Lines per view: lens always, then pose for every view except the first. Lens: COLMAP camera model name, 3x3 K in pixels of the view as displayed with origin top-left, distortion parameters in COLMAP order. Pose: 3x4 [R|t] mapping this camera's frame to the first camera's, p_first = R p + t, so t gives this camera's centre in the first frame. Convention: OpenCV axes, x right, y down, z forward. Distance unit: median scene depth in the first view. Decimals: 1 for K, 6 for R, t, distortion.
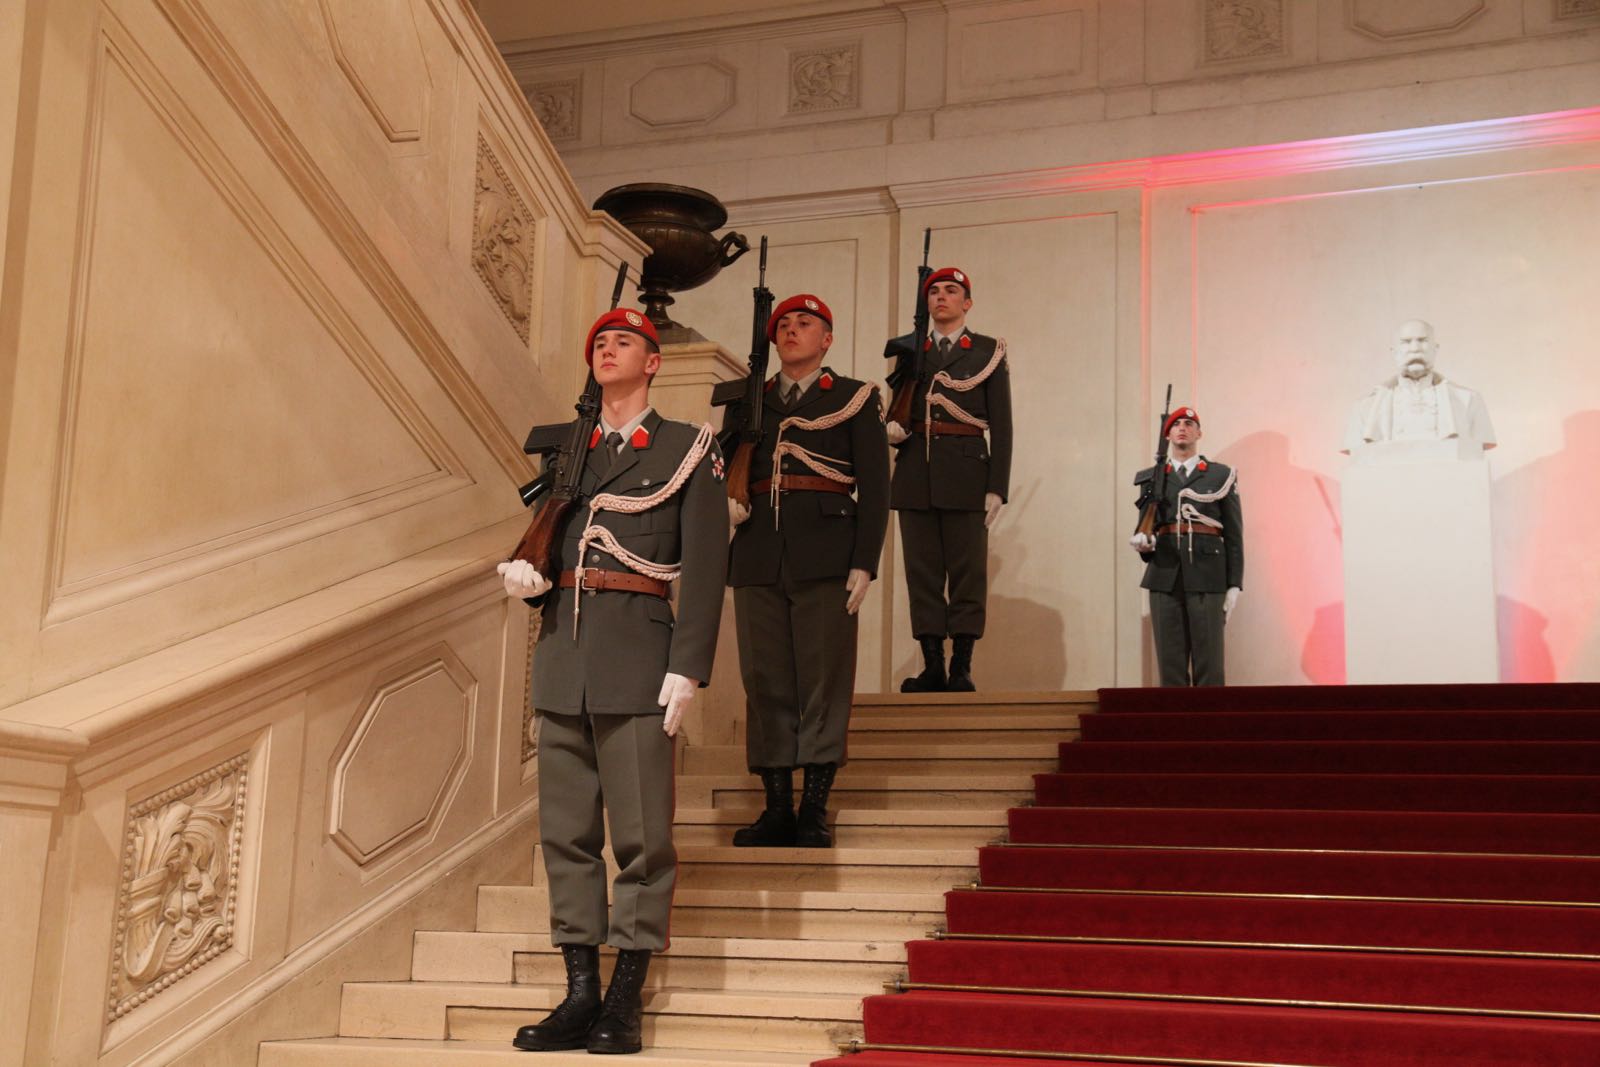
lens RADIAL K [[2129.2, 0, 800.0], [0, 2129.2, 533.5], [0, 0, 1]] dist [0.145402, 0.029757]
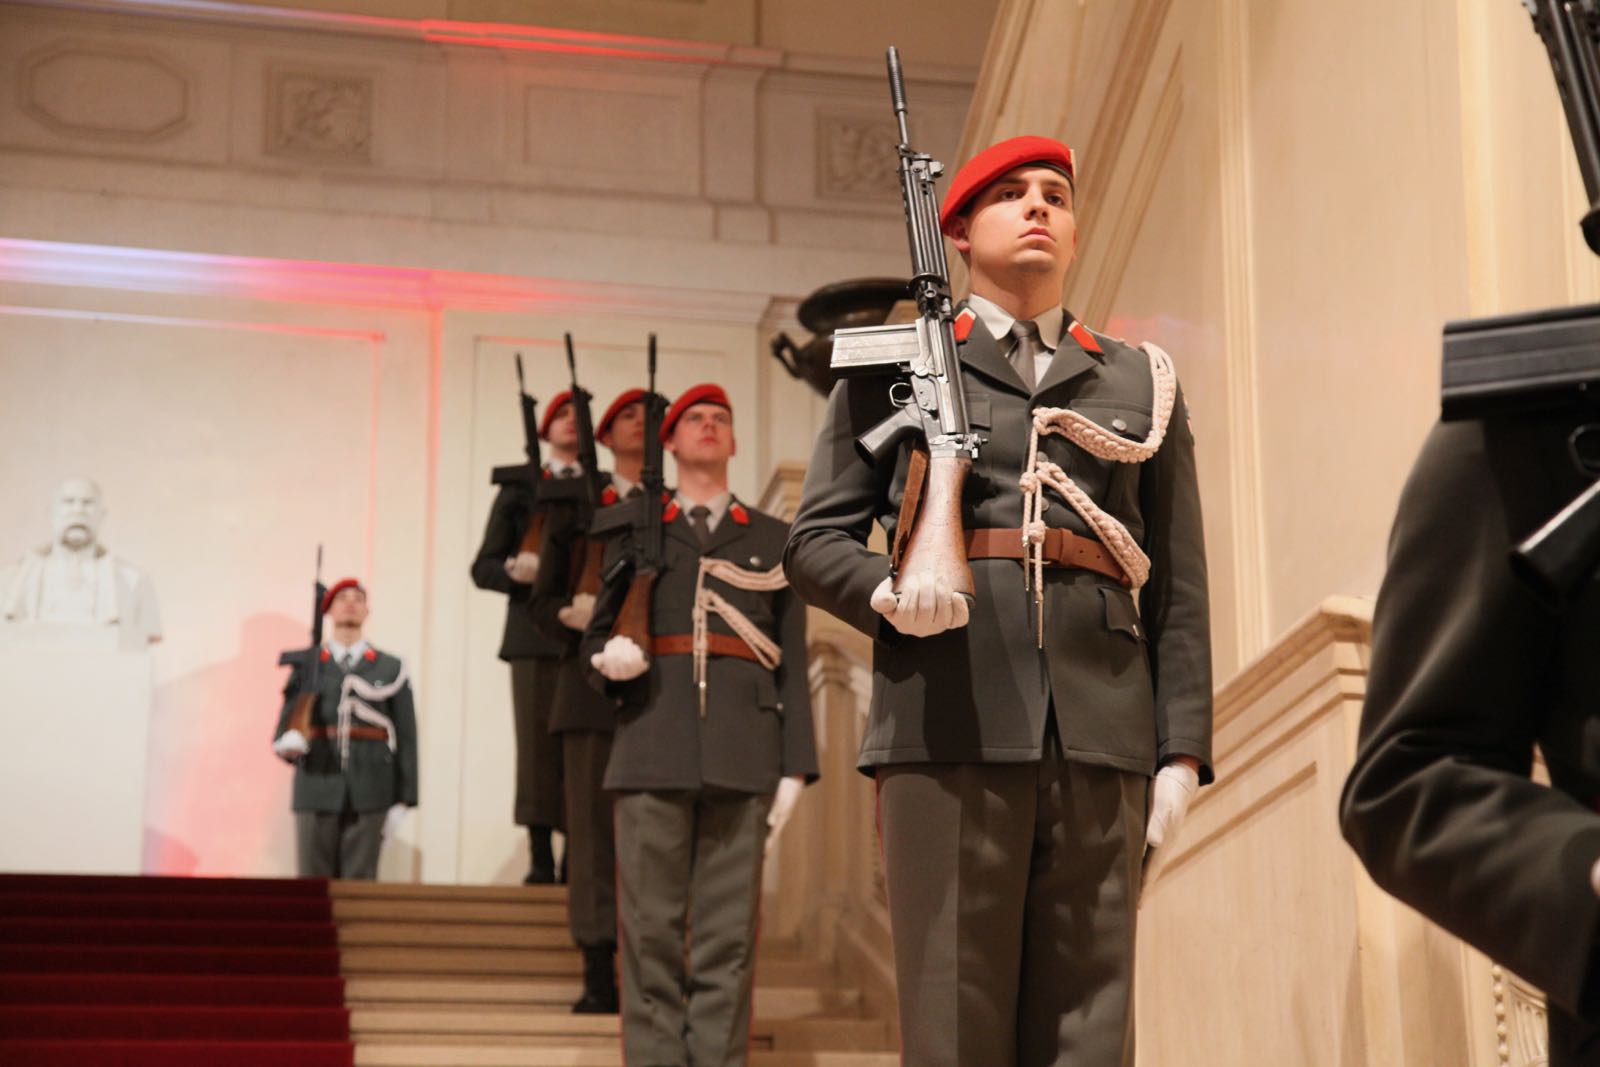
lens RADIAL K [[3390.5, 0, 802.9], [0, 3390.5, 587.1], [0, 0, 1]] dist [0.059952, 3.676921]
pose [[0.869324, 0.117158, 0.480157, -0.093999], [-0.075915, 0.991622, -0.104511, 0.056705], [-0.488378, 0.054403, 0.870935, -0.256910]]
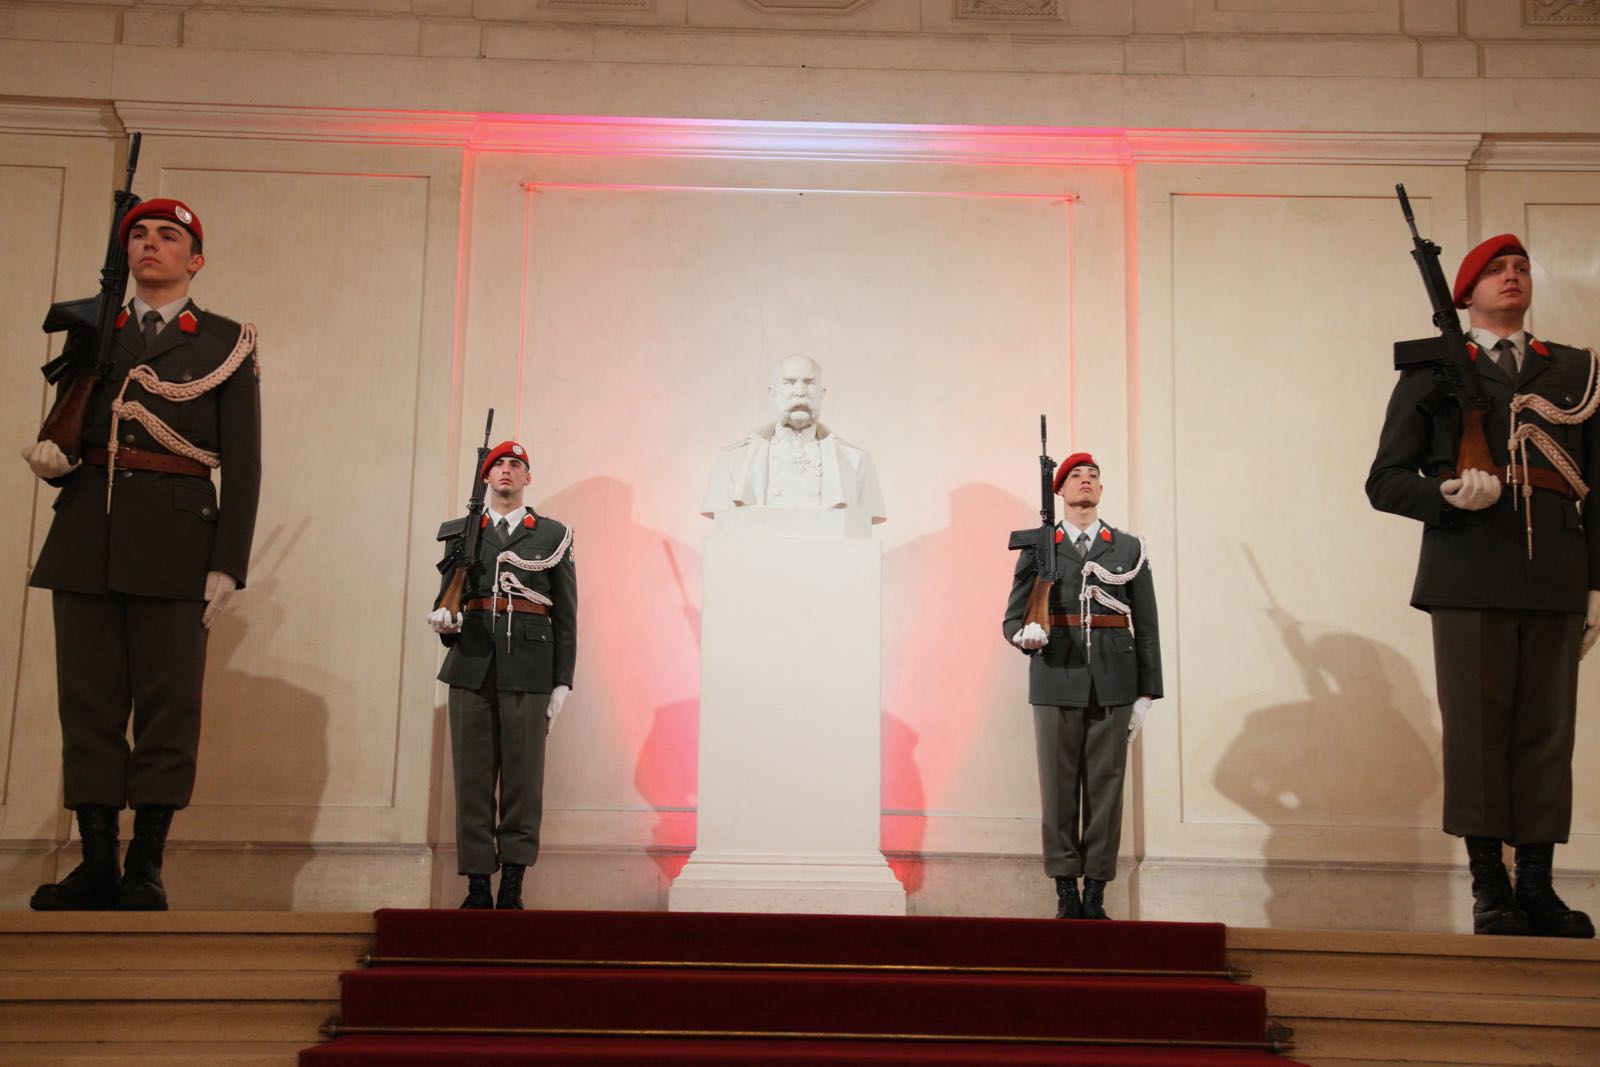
lens RADIAL K [[1881.4, 0, 802.0], [0, 1881.4, 555.3], [0, 0, 1]] dist [0.082597, -0.009104]
pose [[0.932773, 0.053828, 0.356422, 0.041956], [-0.060591, 0.998132, 0.007830, -0.030870], [-0.355335, -0.028900, 0.934292, 0.348470]]
